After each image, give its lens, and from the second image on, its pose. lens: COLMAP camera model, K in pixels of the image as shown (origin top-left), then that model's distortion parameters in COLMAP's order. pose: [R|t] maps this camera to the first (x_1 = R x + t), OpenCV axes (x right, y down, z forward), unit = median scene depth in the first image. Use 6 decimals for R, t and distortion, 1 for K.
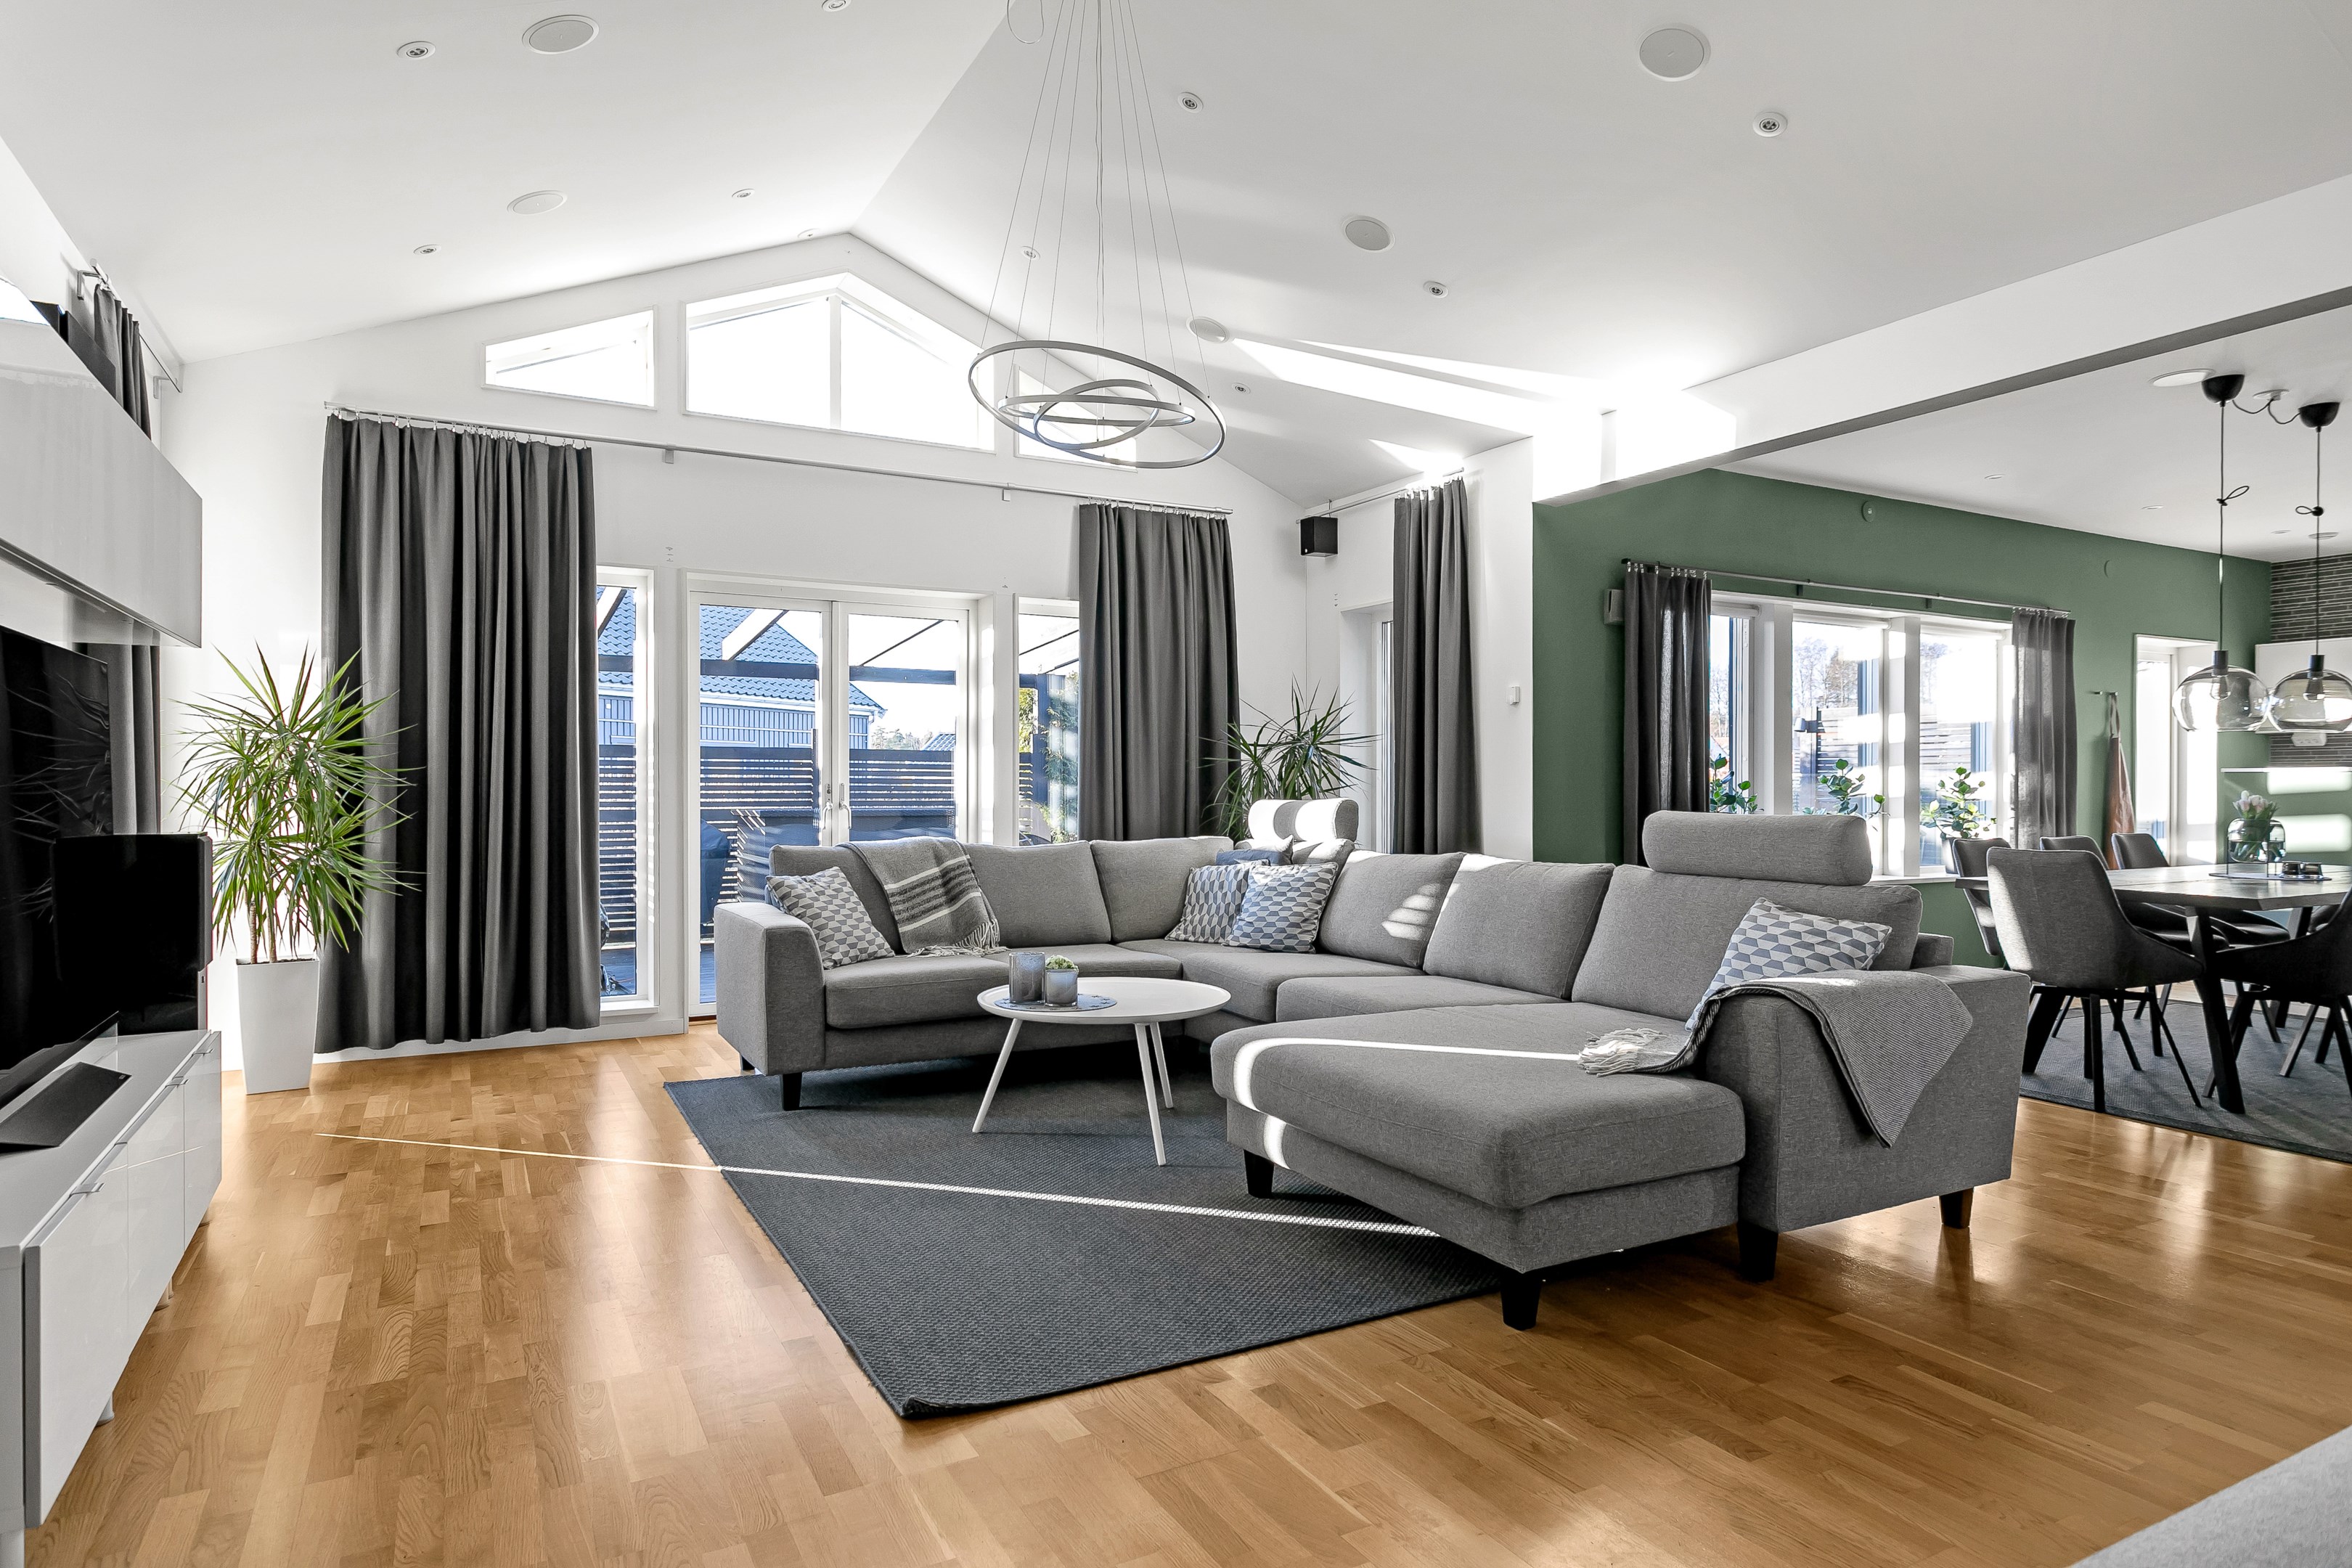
lens RADIAL K [[1353.5, 0, 1170.1], [0, 1353.5, 789.9], [0, 0, 1]] dist [-0.003871, 0.003201]
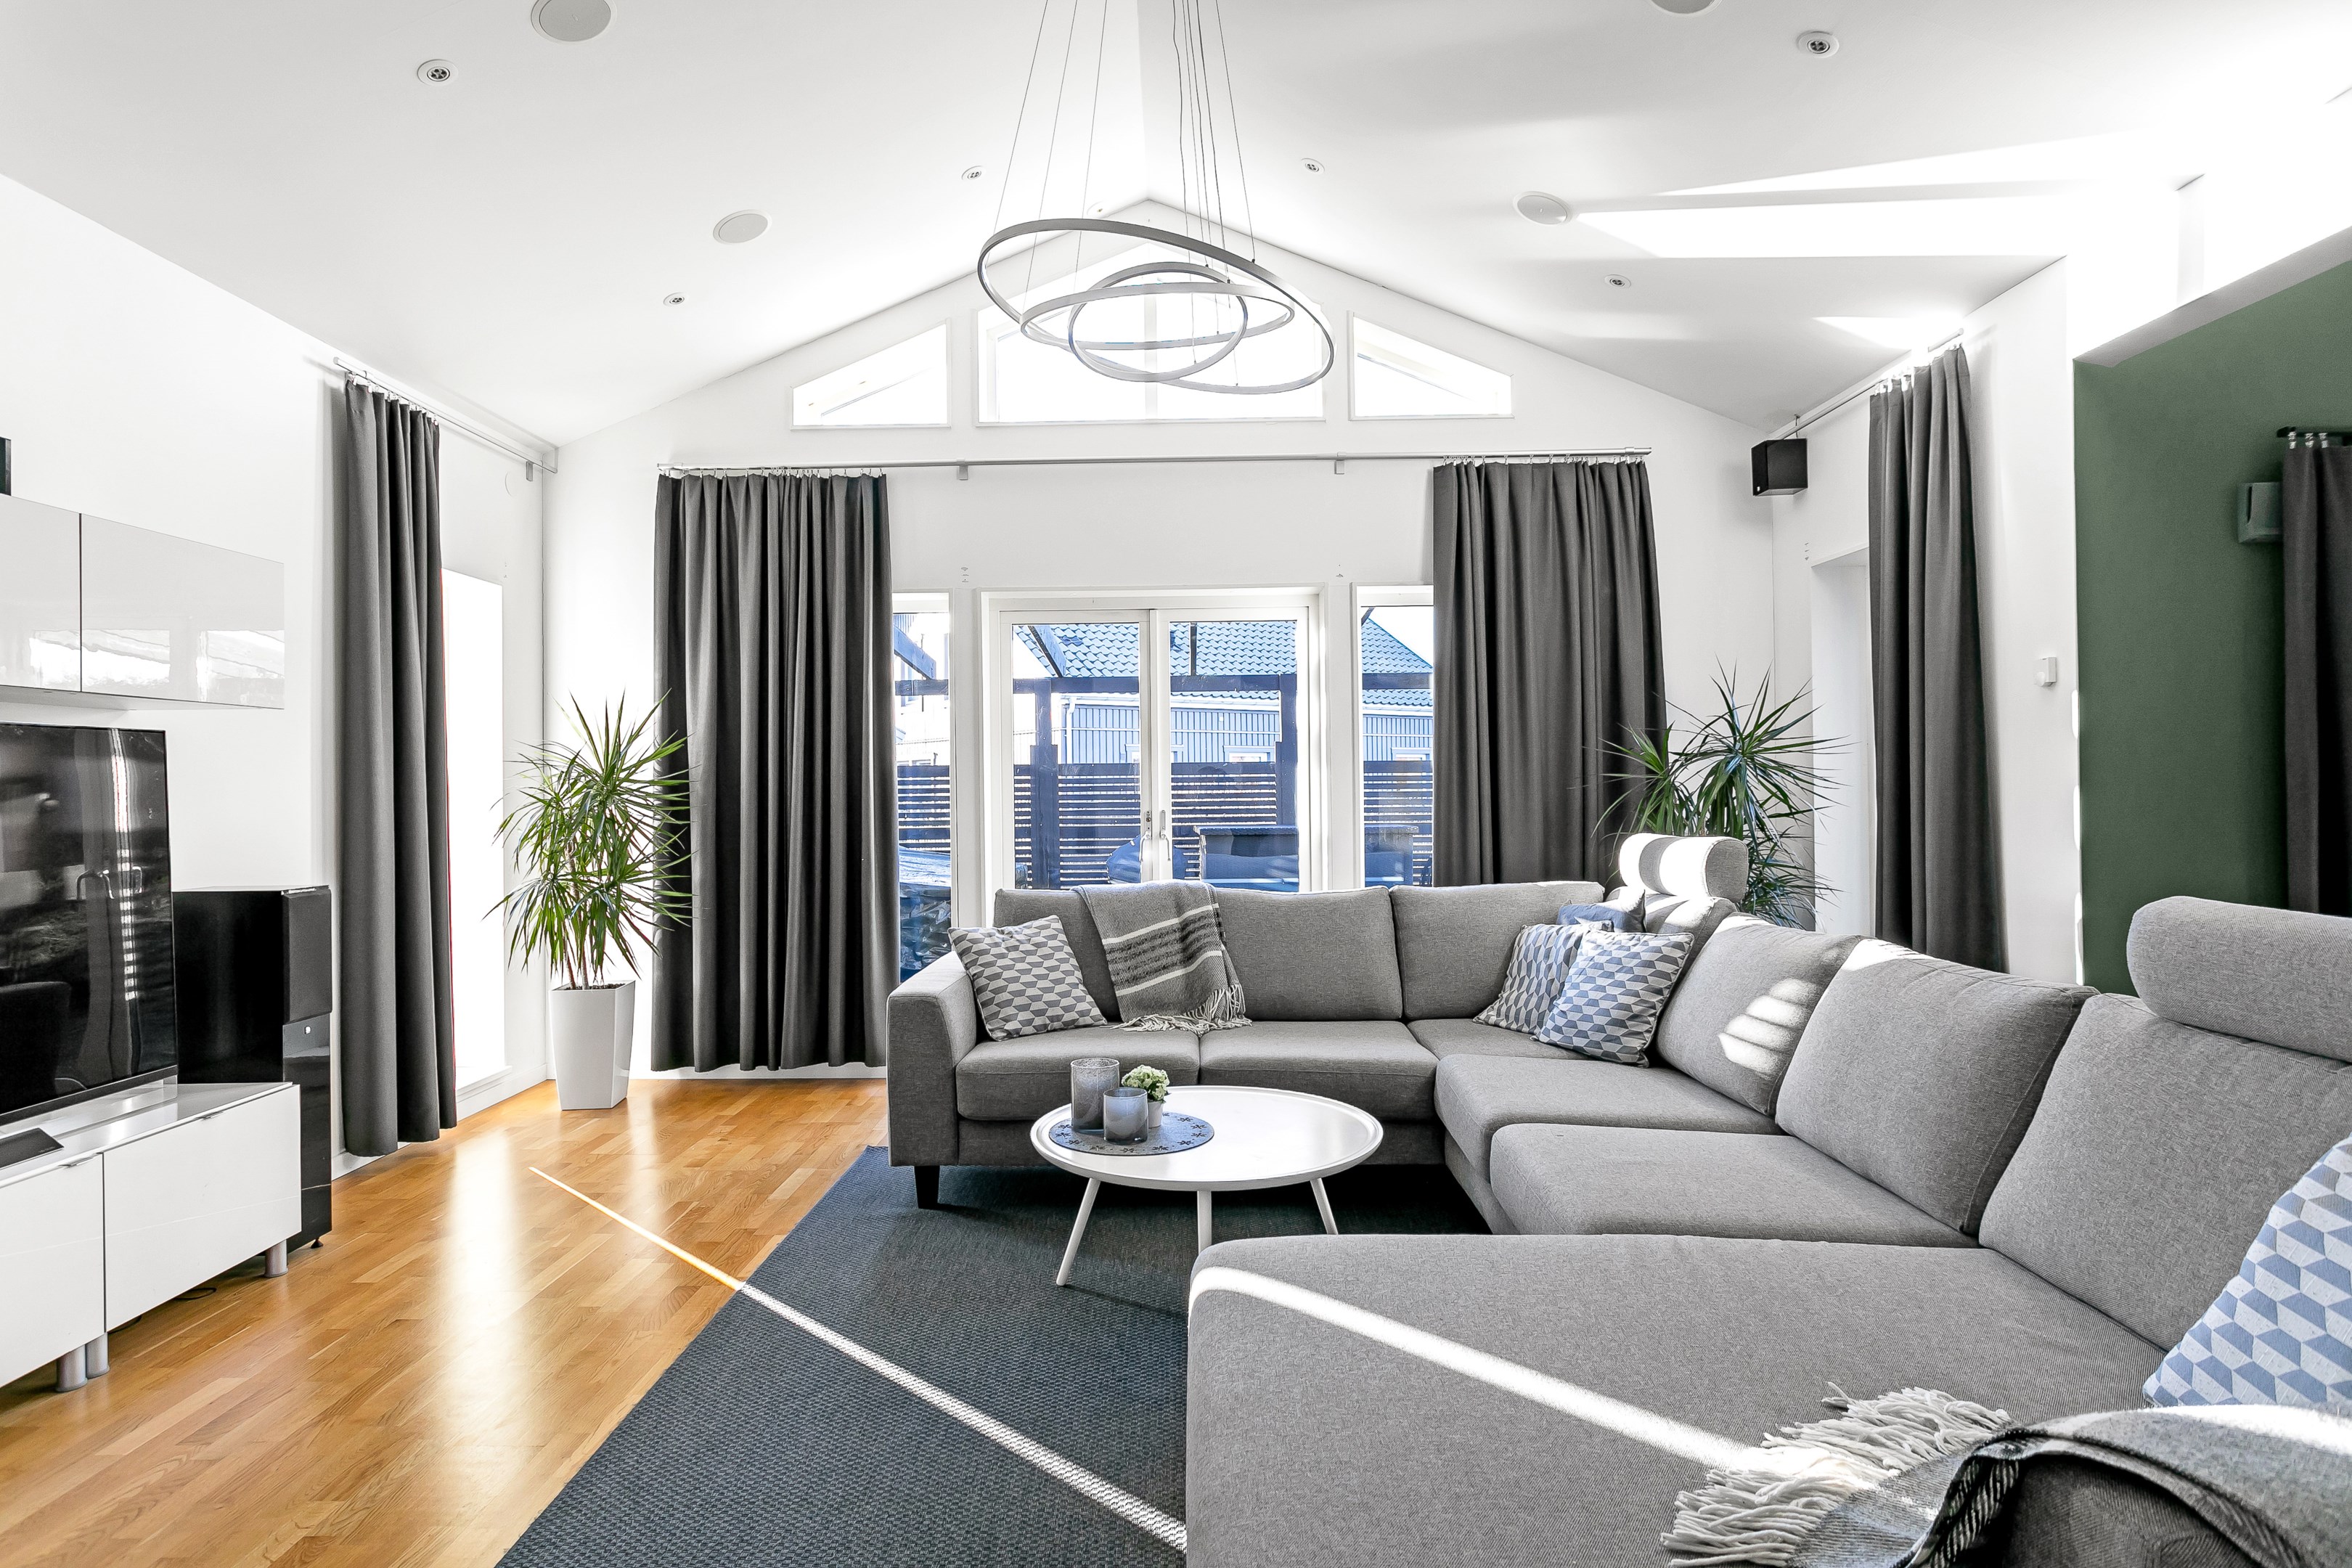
lens RADIAL K [[1271.6, 0, 1156.5], [0, 1271.6, 774.0], [0, 0, 1]] dist [-0.005673, 0.006391]
pose [[0.865296, -0.016265, -0.500997, 0.208190], [0.012364, 0.999862, -0.011105, -0.022707], [0.501108, 0.003415, 0.865378, 0.306146]]
